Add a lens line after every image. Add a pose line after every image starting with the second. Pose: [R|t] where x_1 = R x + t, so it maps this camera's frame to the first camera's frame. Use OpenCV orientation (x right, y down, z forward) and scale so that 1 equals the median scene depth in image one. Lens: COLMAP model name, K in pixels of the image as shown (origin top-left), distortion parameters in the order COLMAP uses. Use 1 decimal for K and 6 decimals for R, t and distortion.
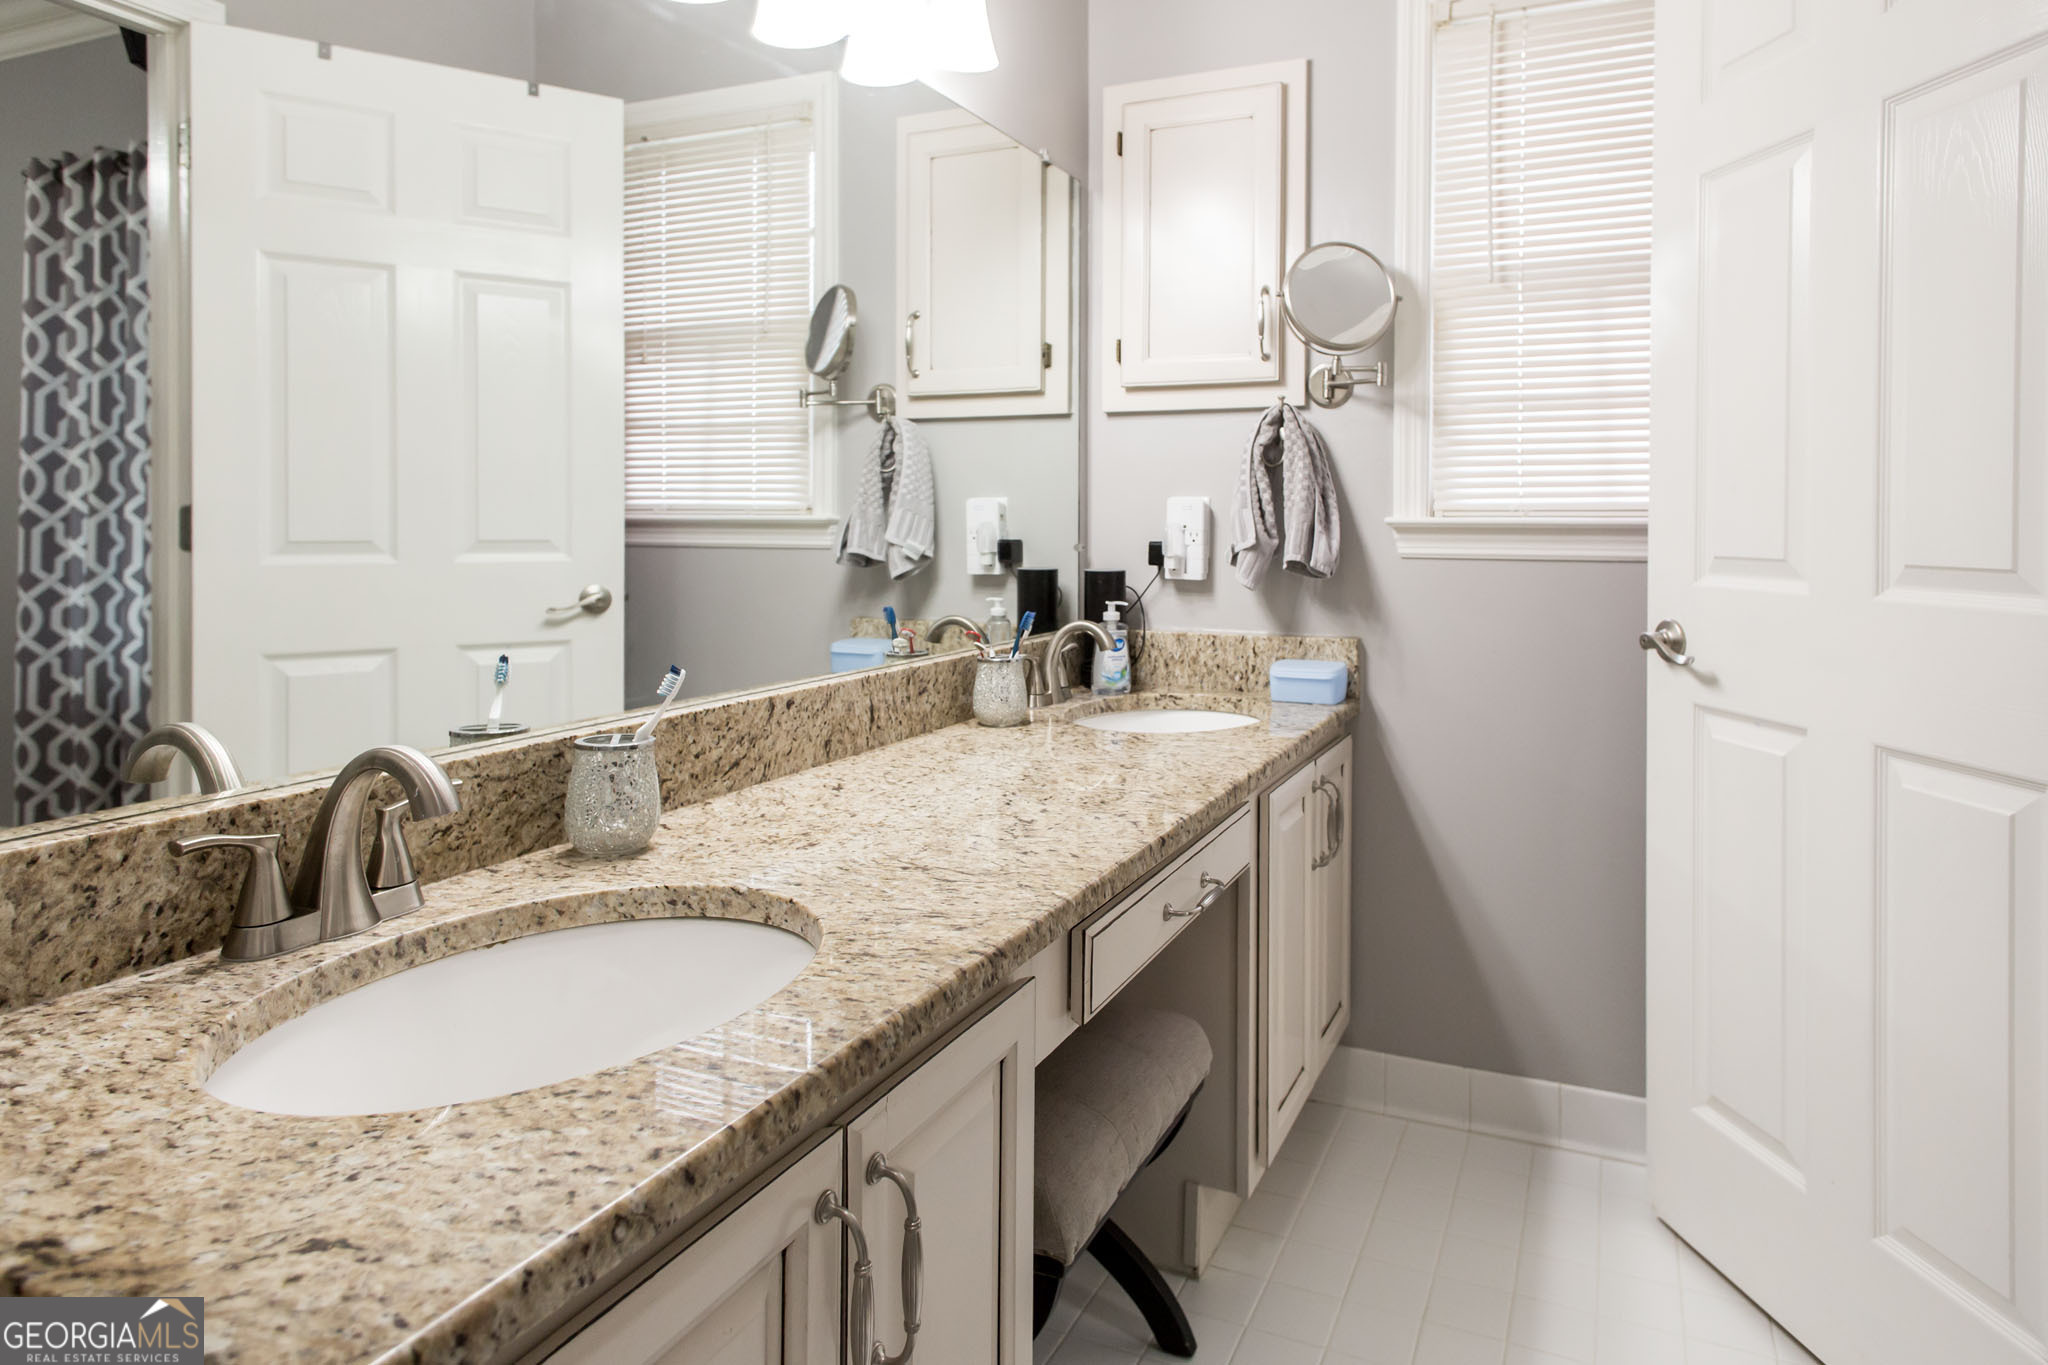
lens RADIAL K [[1221.0, 0, 1010.2], [0, 1221.0, 560.9], [0, 0, 1]] dist [0.004917, 0.000024]
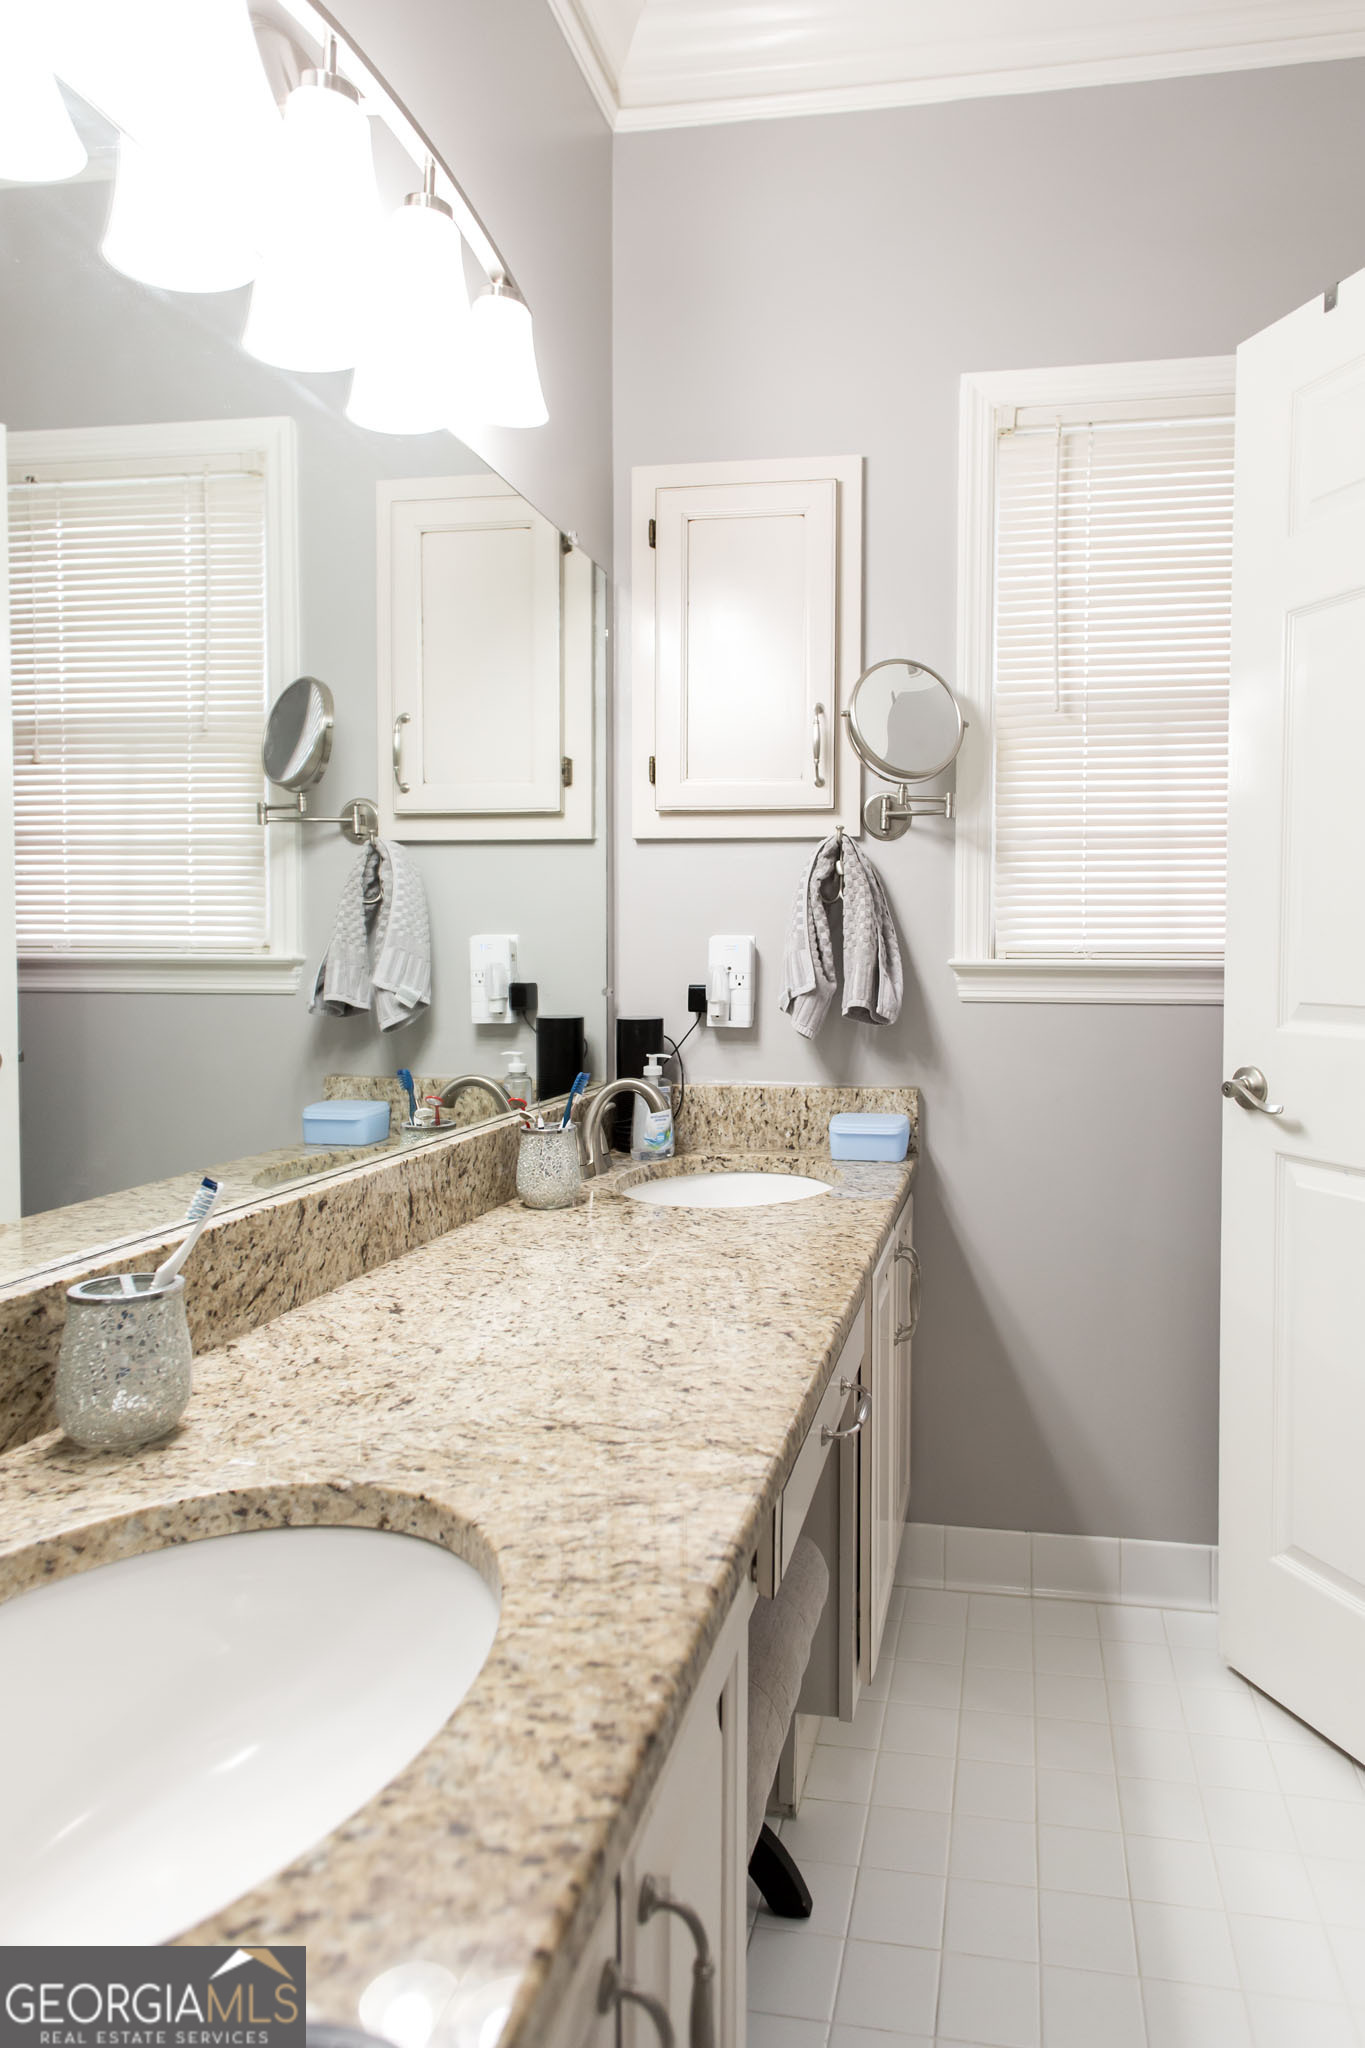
lens RADIAL K [[1221.0, 0, 679.9], [0, 1221.0, 1002.8], [0, 0, 1]] dist [0.004917, 0.000024]
pose [[0.965531, -0.014027, 0.259911, -0.133326], [0.008729, 0.999730, 0.021528, -0.023869], [-0.260142, -0.018518, 0.965393, 0.149161]]
